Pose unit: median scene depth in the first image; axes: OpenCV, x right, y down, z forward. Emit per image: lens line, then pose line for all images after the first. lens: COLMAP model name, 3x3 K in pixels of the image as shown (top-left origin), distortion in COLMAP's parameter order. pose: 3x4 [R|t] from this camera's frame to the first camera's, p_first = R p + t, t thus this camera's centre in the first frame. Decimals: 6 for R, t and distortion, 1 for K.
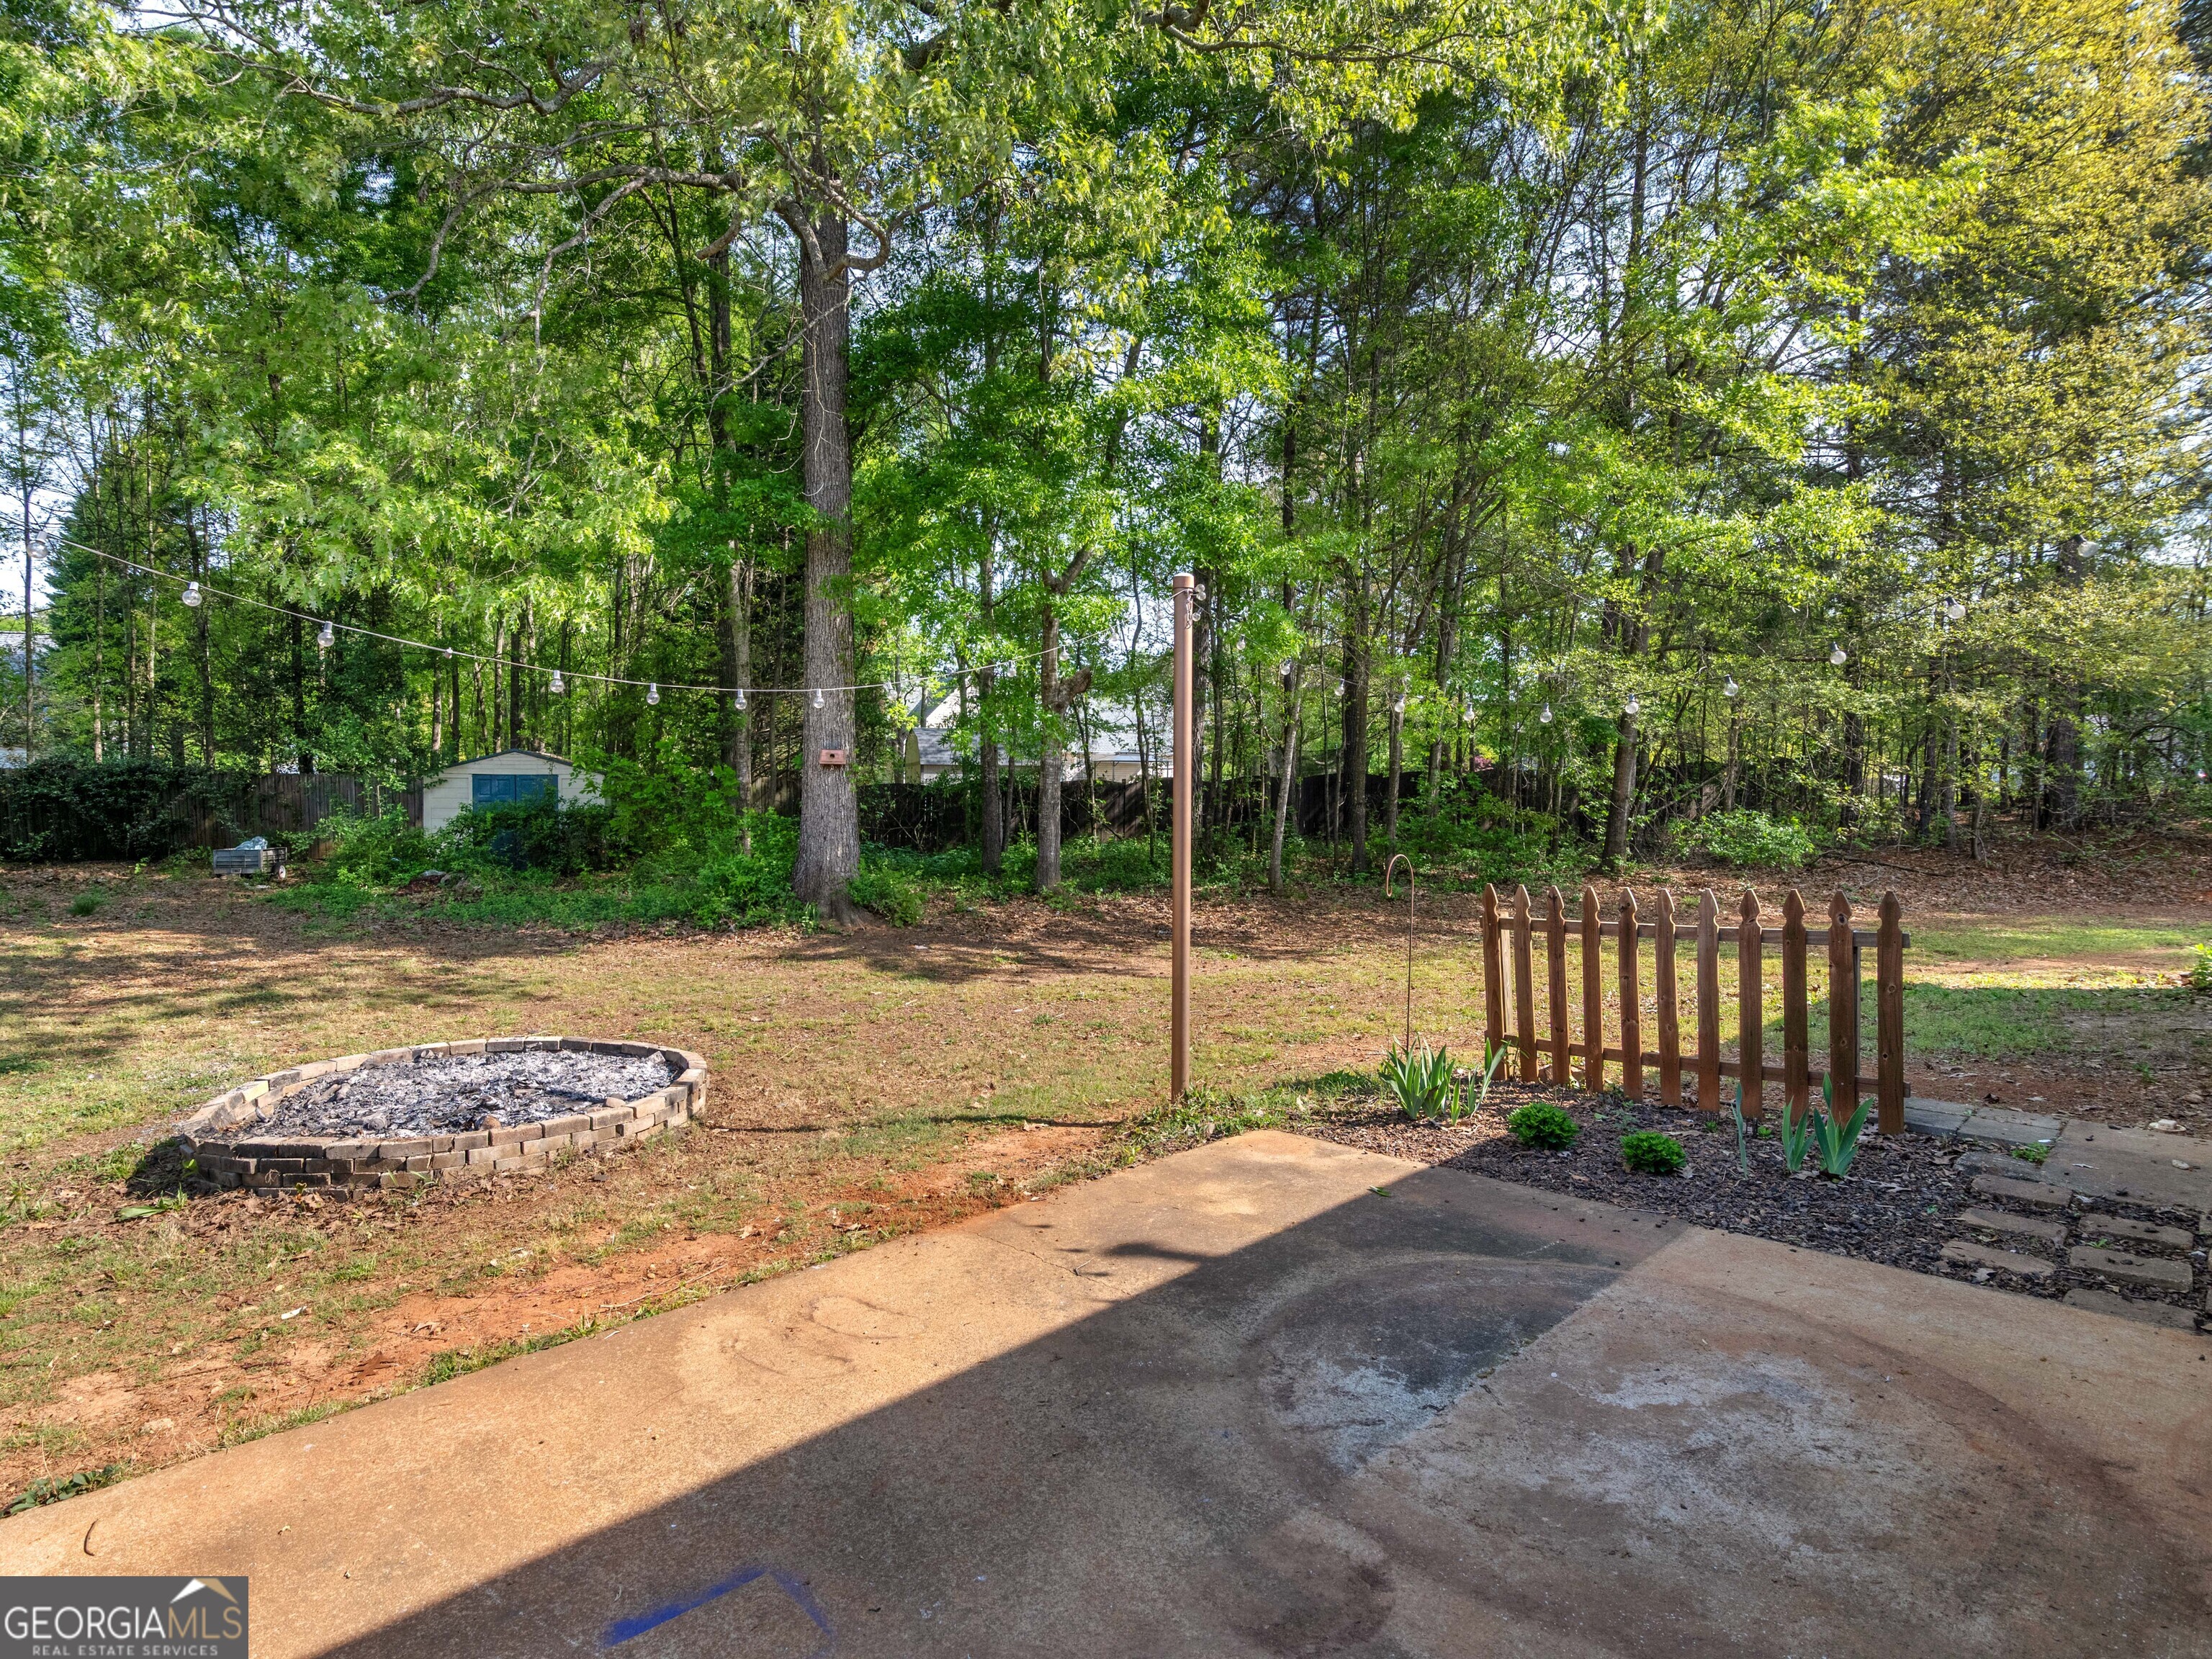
lens RADIAL K [[1140.9, 0, 1121.9], [0, 1140.9, 821.8], [0, 0, 1]] dist [0.002214, -0.000808]
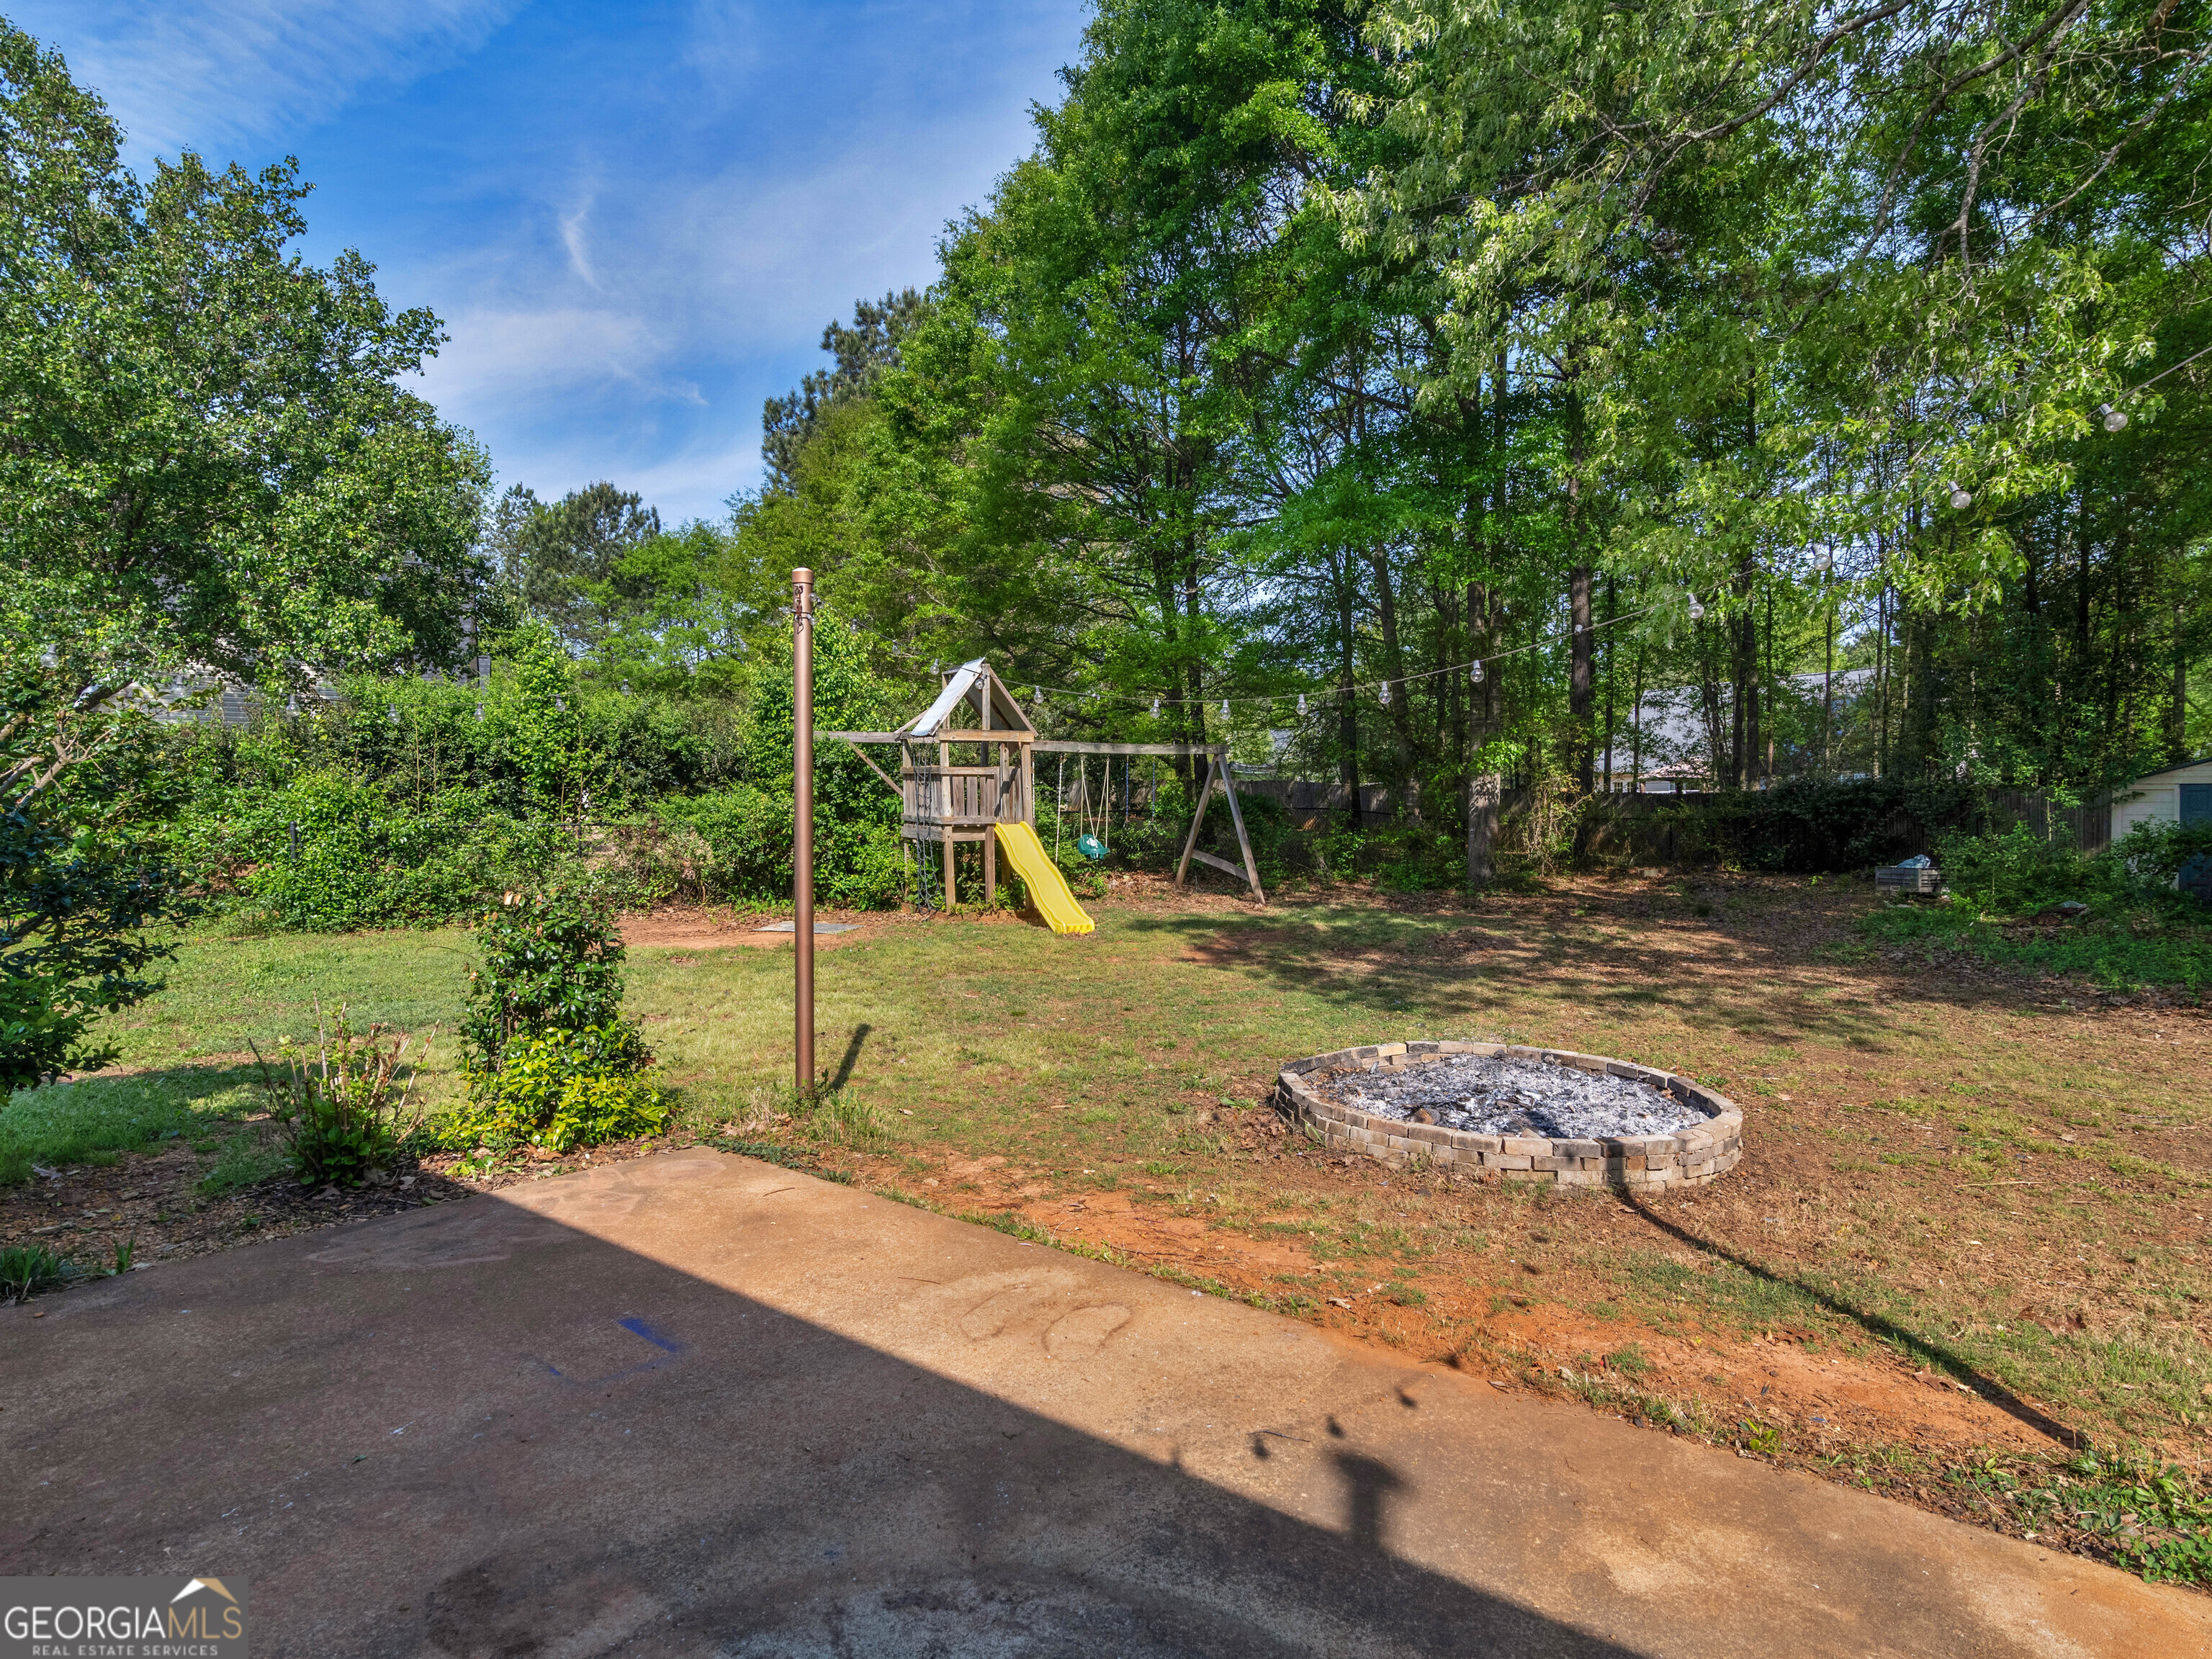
lens RADIAL K [[1140.9, 0, 1121.9], [0, 1140.9, 821.8], [0, 0, 1]] dist [0.002214, -0.000808]
pose [[0.116620, -0.005006, -0.993164, 0.698107], [-0.007215, 0.999957, -0.005887, -0.023488], [0.993150, 0.007852, 0.116578, 0.765552]]
